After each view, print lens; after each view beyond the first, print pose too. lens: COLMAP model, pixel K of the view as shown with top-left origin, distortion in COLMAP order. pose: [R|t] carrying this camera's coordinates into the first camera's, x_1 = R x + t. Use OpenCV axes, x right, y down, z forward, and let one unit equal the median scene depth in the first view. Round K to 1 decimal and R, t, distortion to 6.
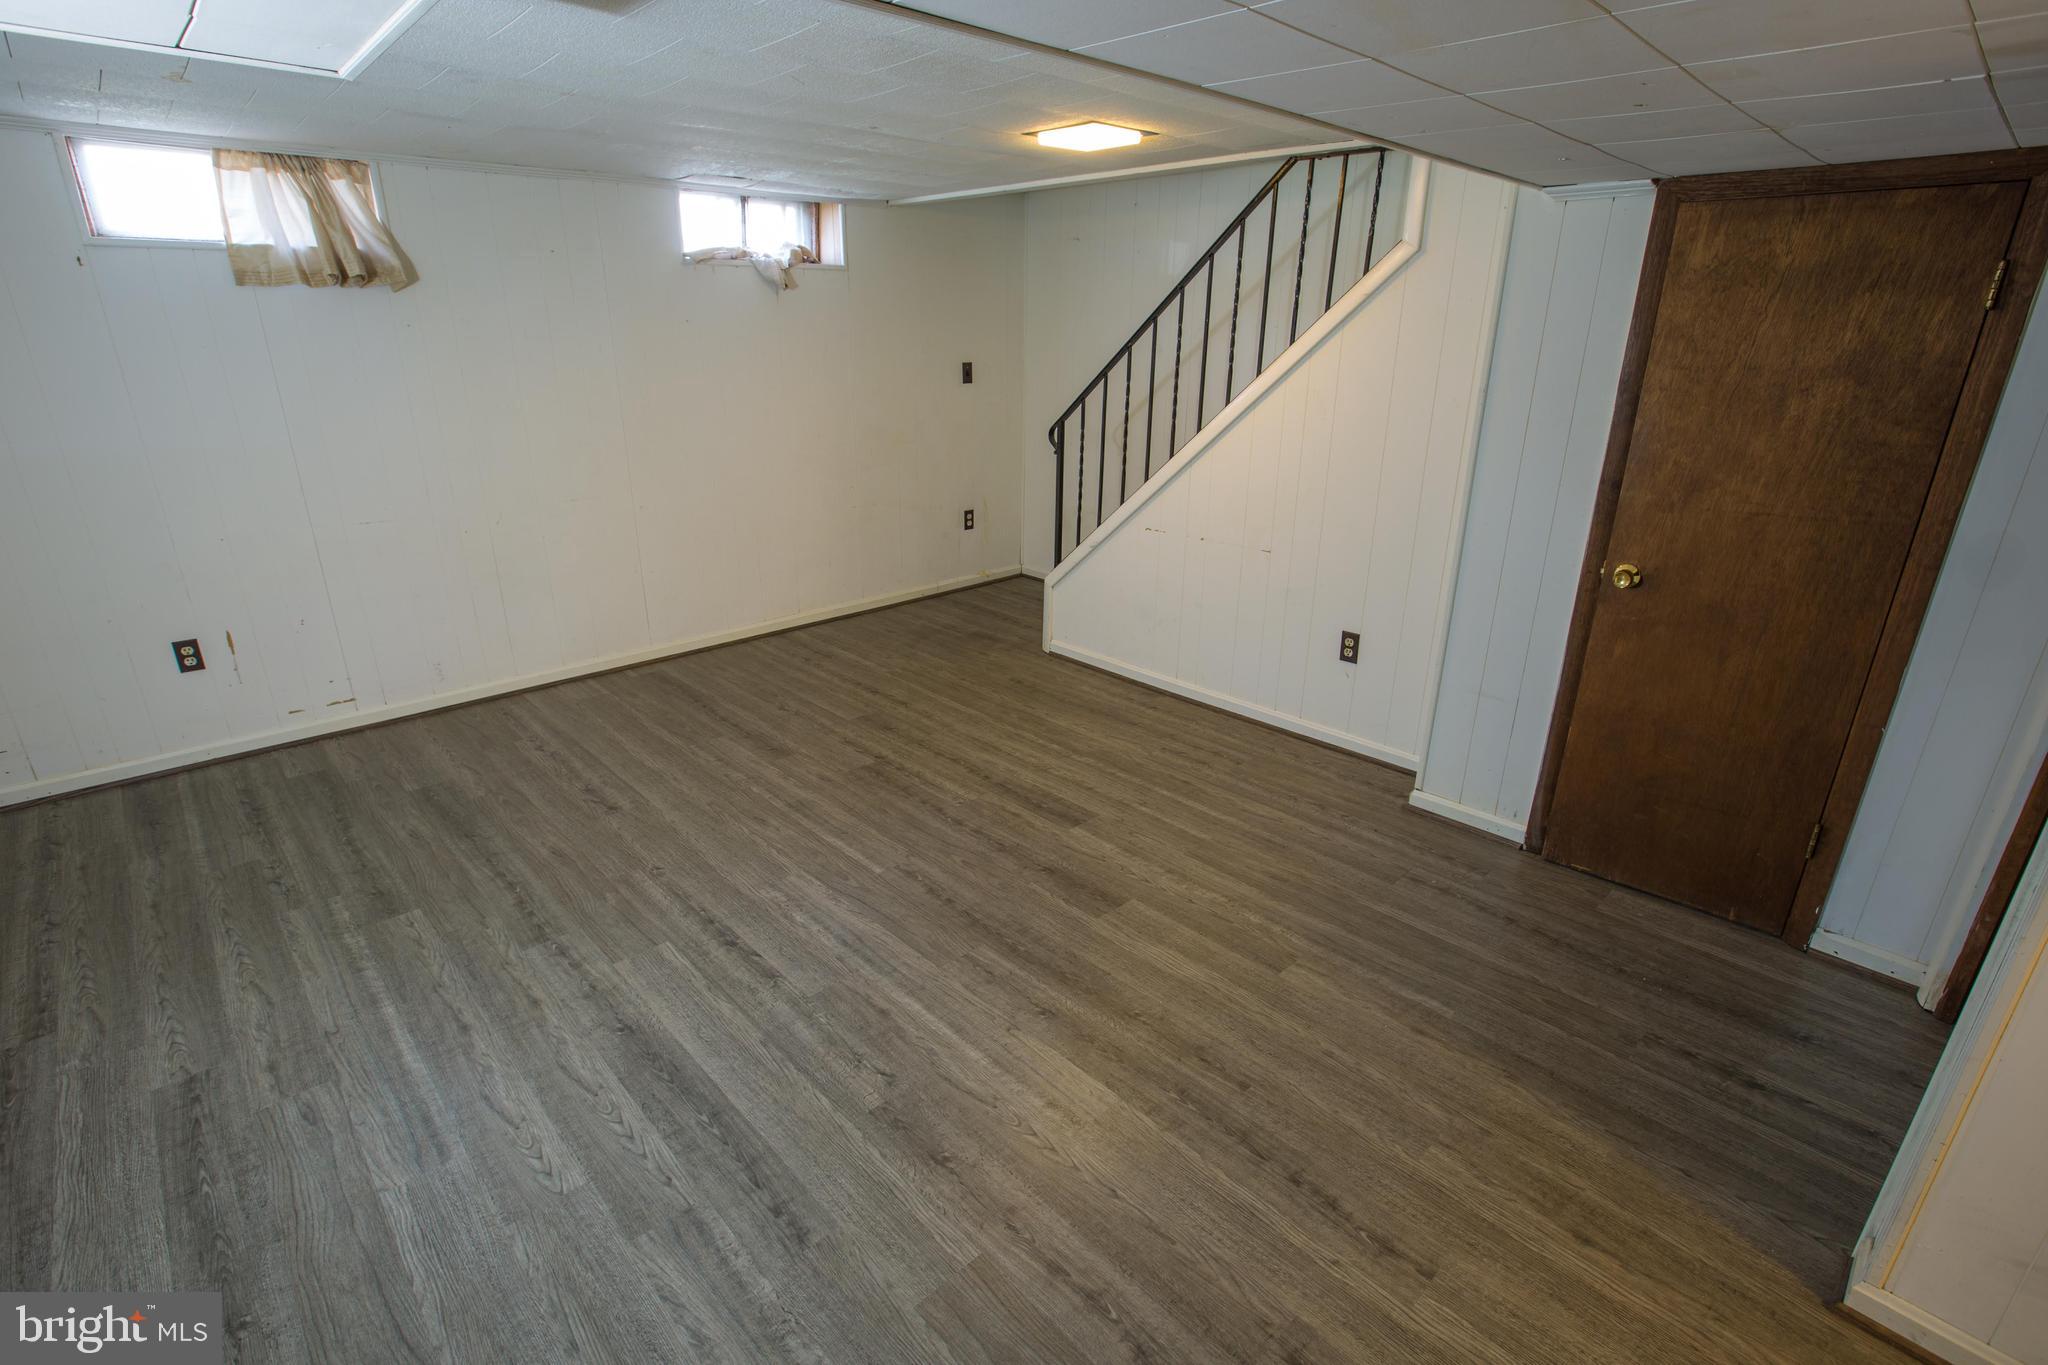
lens RADIAL K [[967.8, 0, 1027.4], [0, 967.8, 692.1], [0, 0, 1]] dist [-0.048081, 0.010571]
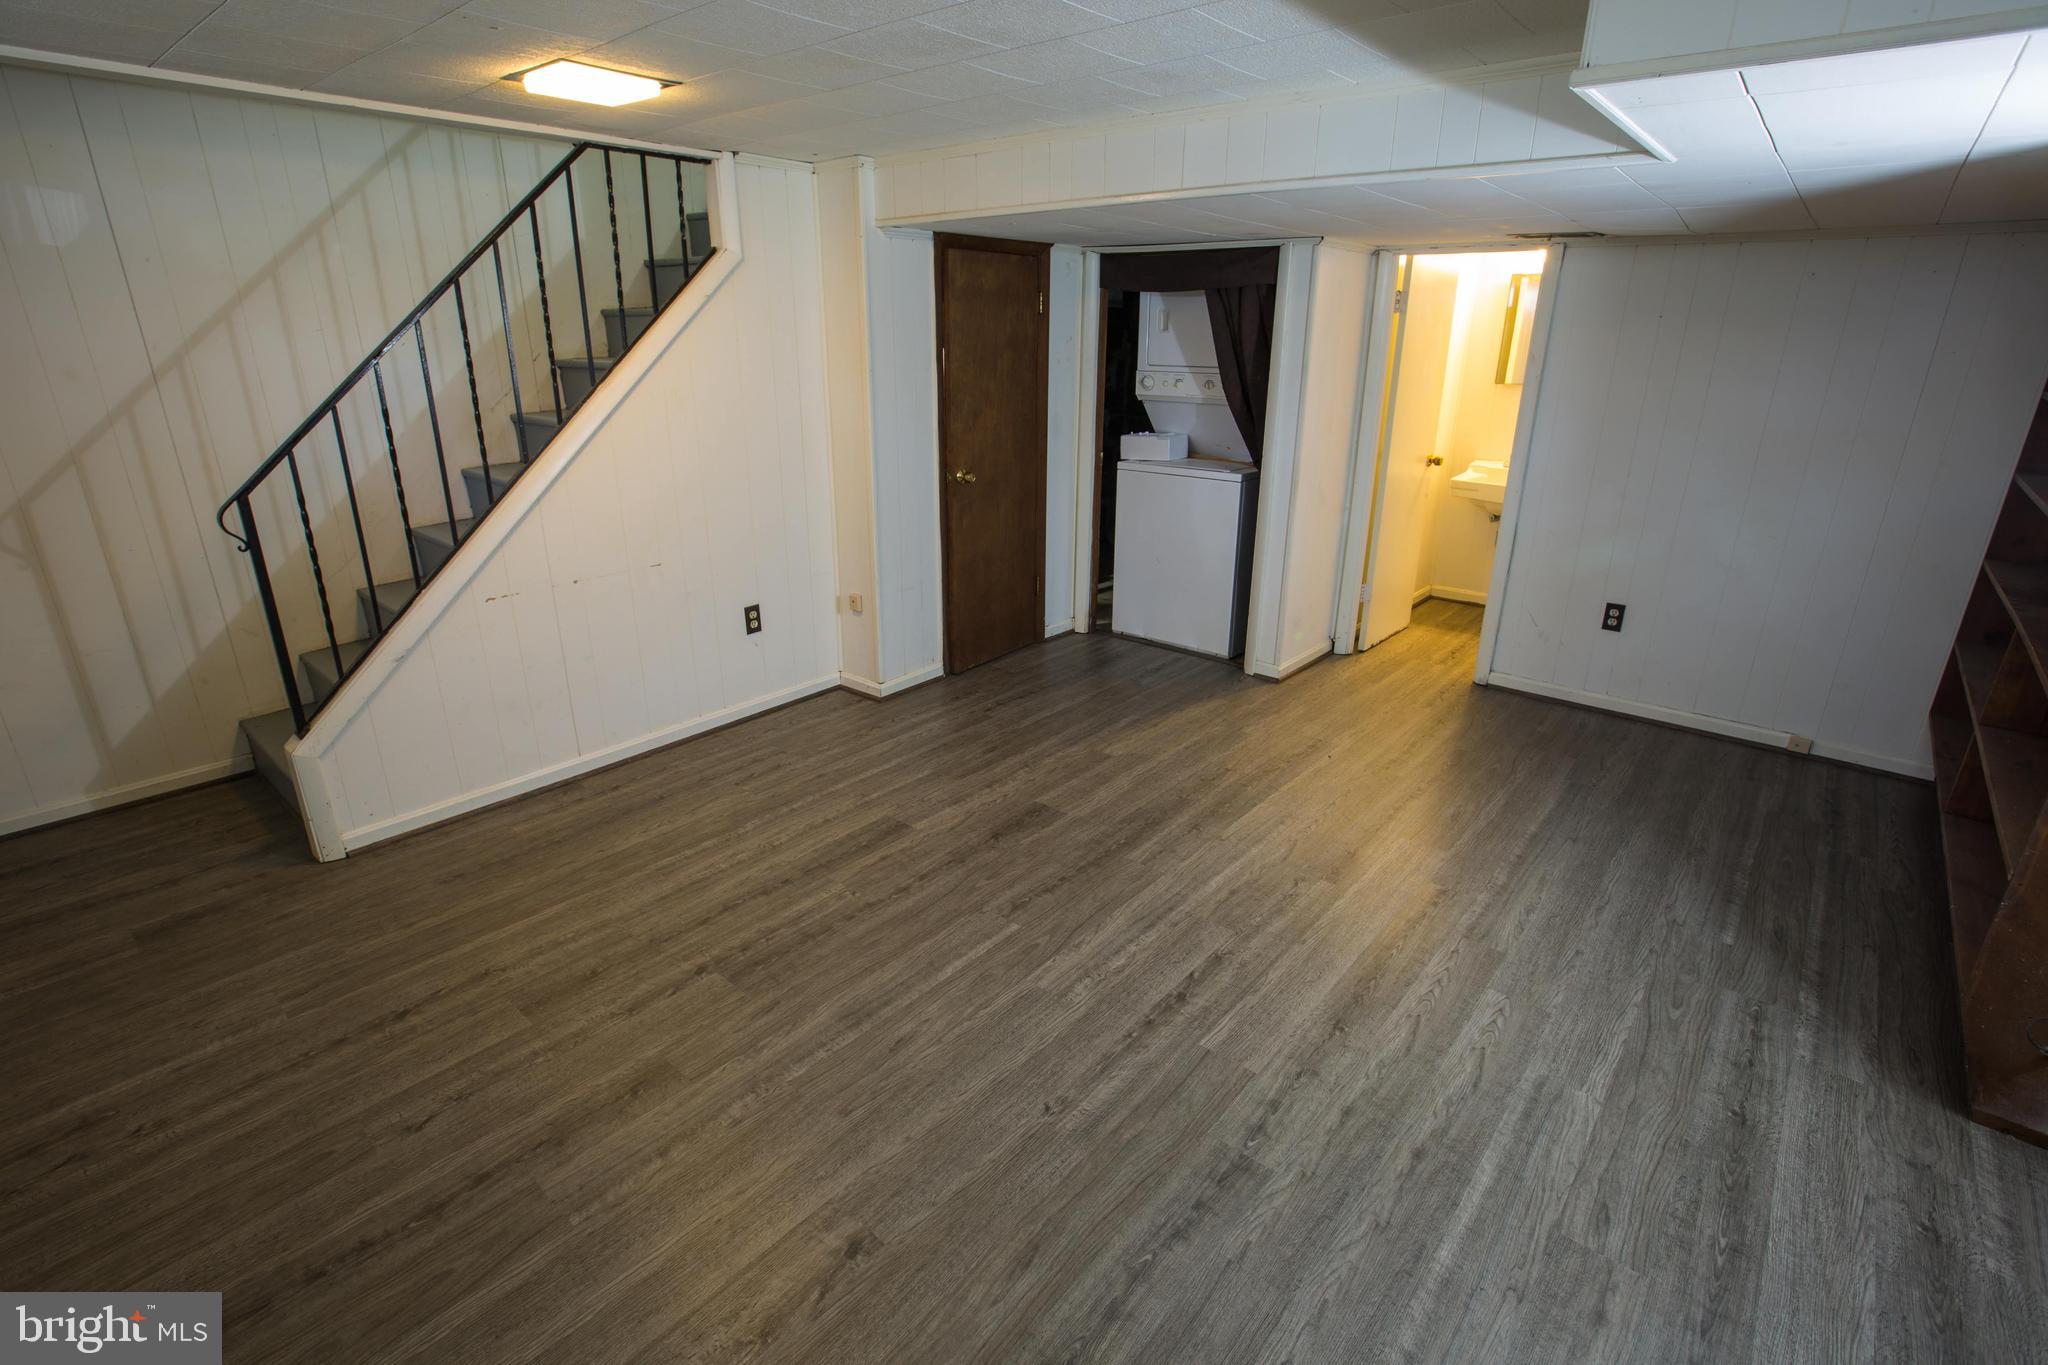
lens RADIAL K [[967.8, 0, 1023.3], [0, 967.8, 691.1], [0, 0, 1]] dist [-0.048081, 0.010571]
pose [[-0.110043, -0.355335, 0.928239, -1.060040], [0.346741, 0.861513, 0.370899, -0.393592], [-0.931483, 0.362673, 0.028405, 1.019736]]
